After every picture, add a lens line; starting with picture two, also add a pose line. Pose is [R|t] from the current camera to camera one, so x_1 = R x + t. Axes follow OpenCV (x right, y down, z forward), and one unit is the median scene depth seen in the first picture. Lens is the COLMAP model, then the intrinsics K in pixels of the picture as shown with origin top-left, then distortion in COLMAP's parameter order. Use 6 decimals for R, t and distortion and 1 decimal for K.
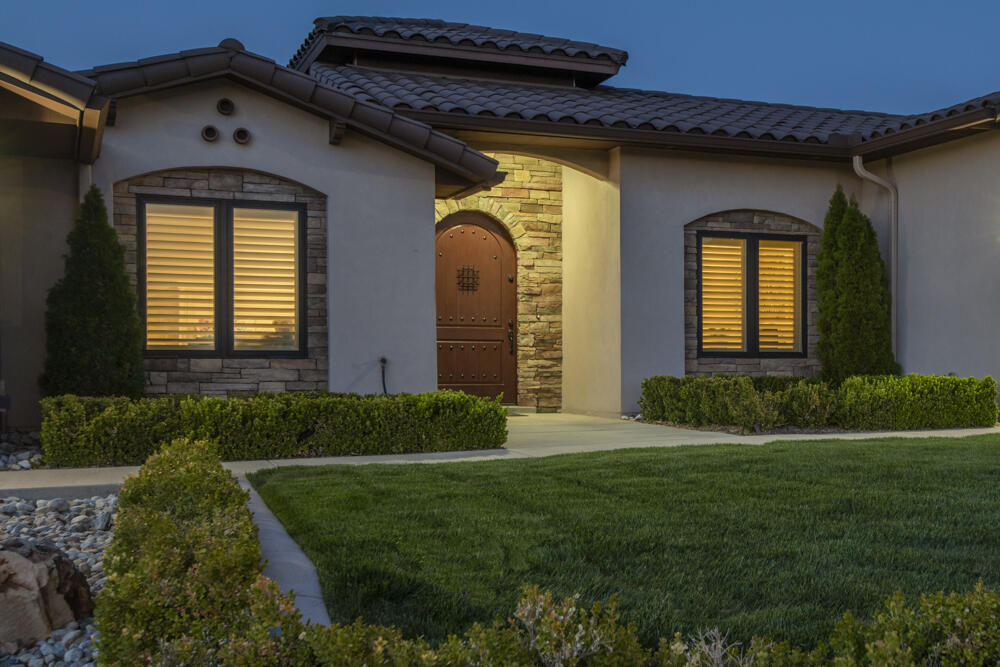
lens RADIAL K [[1019.0, 0, 499.9], [0, 1019.0, 333.4], [0, 0, 1]] dist [-0.014585, 0.000000]
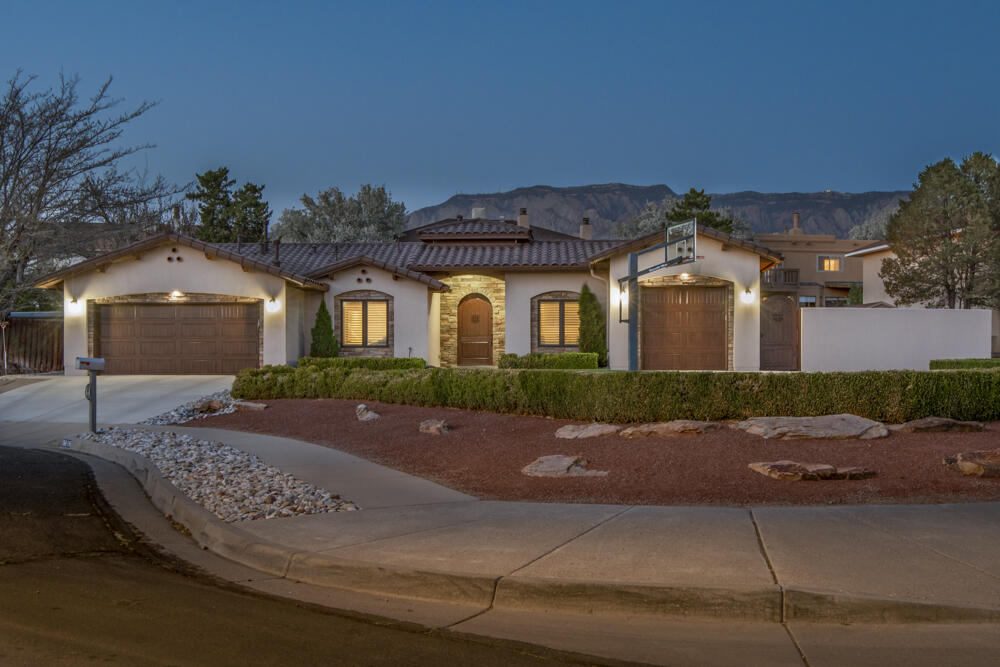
lens RADIAL K [[804.7, 0, 500.4], [0, 804.7, 335.9], [0, 0, 1]] dist [0.000694, -0.000016]
pose [[0.903943, -0.010929, -0.427513, 1.217015], [0.011122, 0.999936, -0.002046, -0.003680], [0.427508, -0.002905, 0.904007, -1.148575]]
